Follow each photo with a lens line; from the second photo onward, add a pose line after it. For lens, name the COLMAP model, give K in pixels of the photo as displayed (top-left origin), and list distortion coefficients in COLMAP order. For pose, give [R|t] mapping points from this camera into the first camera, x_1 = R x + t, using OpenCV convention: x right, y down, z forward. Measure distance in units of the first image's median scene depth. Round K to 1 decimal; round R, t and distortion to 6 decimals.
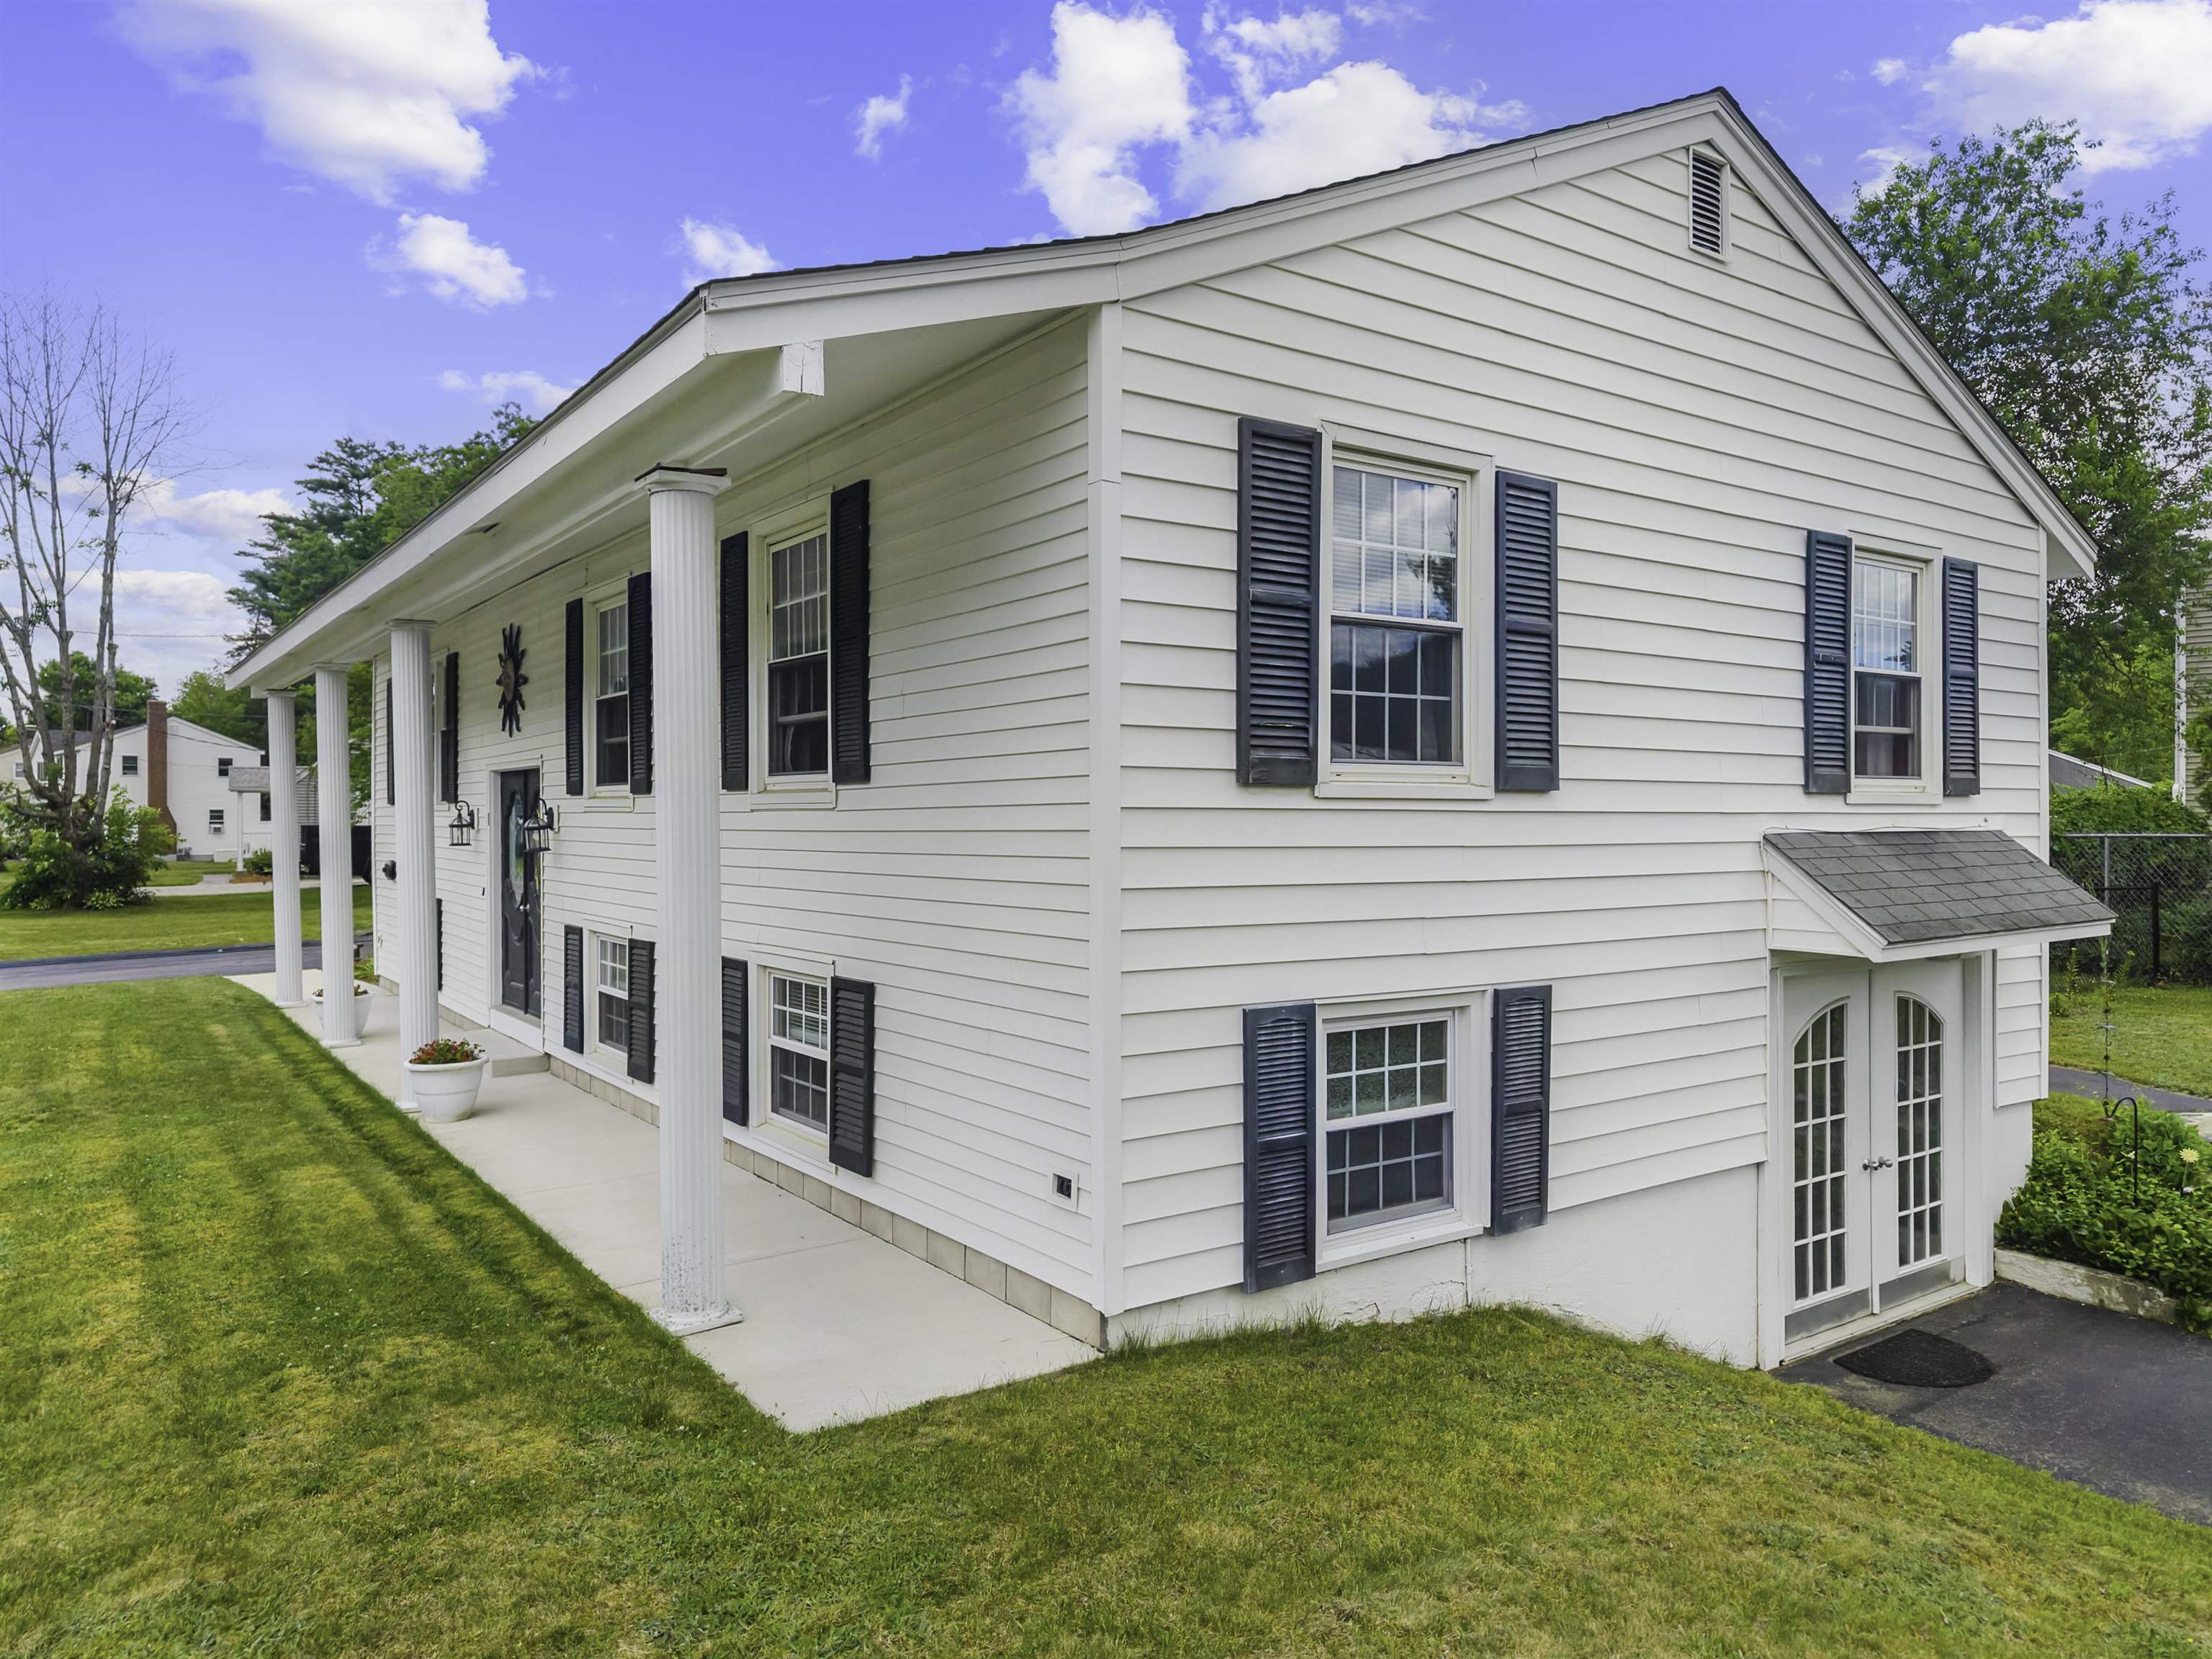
lens RADIAL K [[1481.4, 0, 1130.9], [0, 1481.4, 814.7], [0, 0, 1]] dist [0.027463, -0.002356]
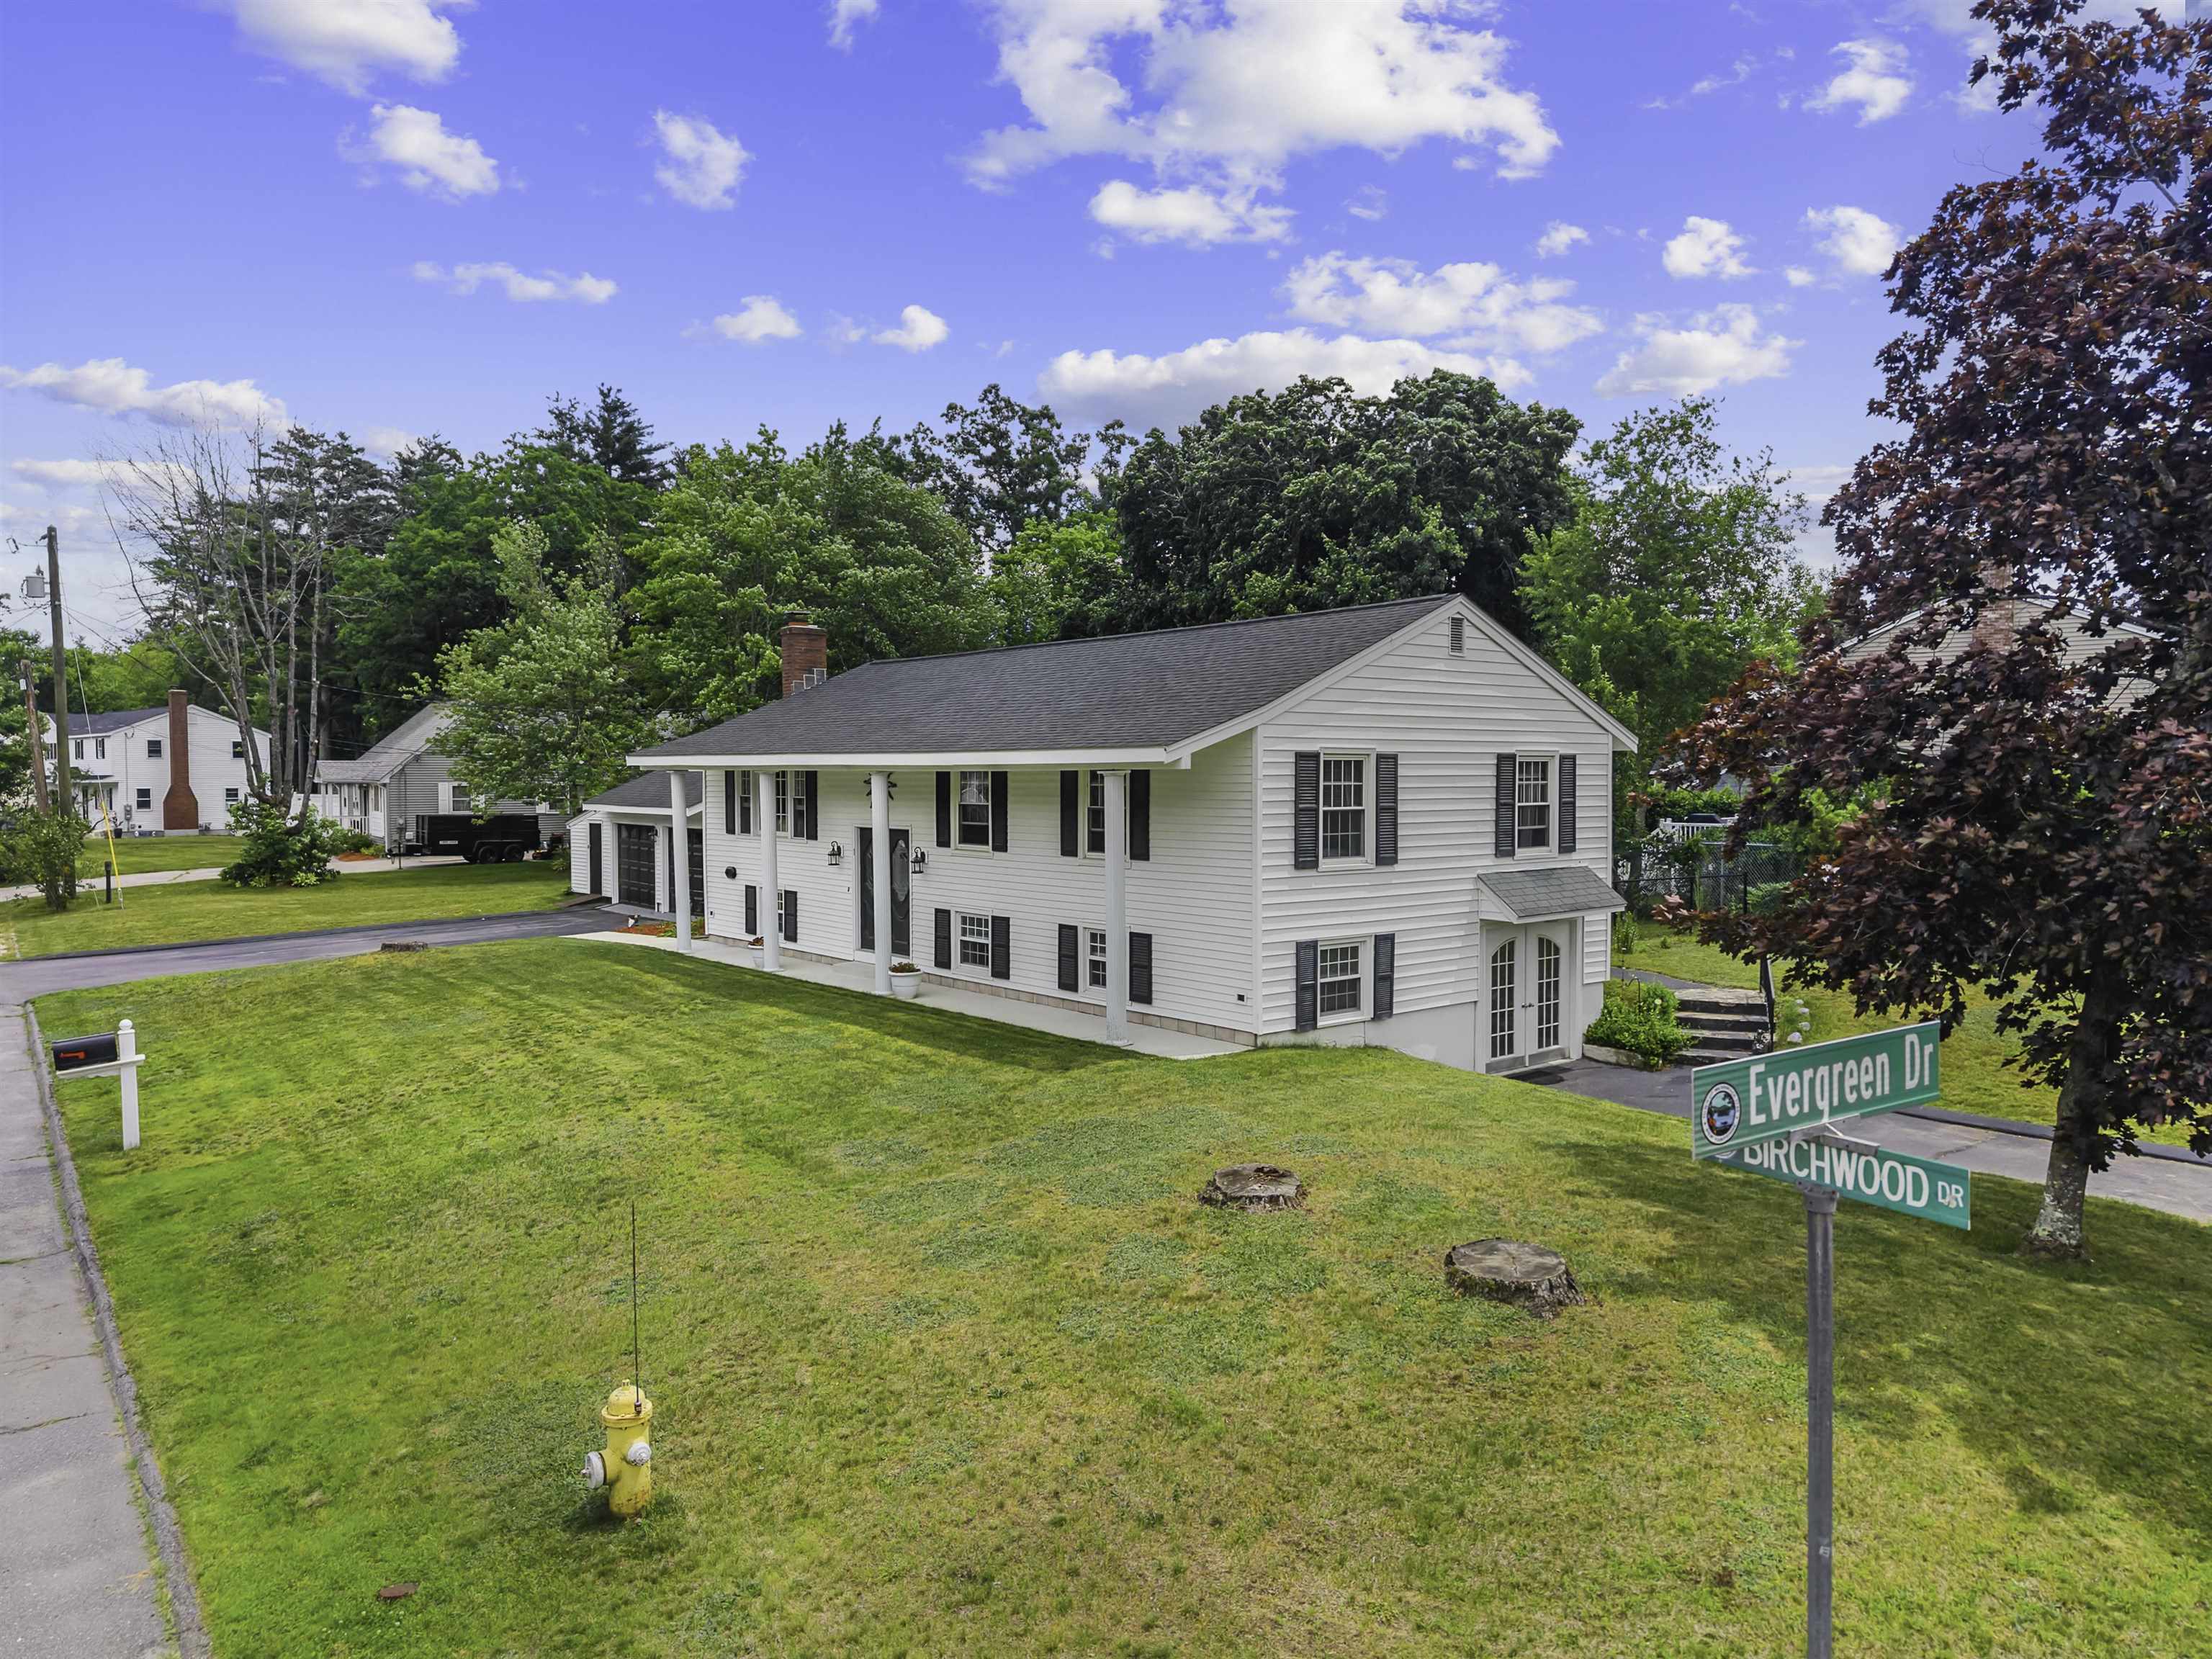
lens RADIAL K [[1500.1, 0, 1106.0], [0, 1500.1, 829.5], [0, 0, 1]] dist [0.122724, -0.000665]
pose [[0.997243, -0.003809, 0.074111, -0.438738], [0.000571, 0.999046, 0.043656, -0.191719], [-0.074207, -0.043493, 0.996294, -1.663521]]
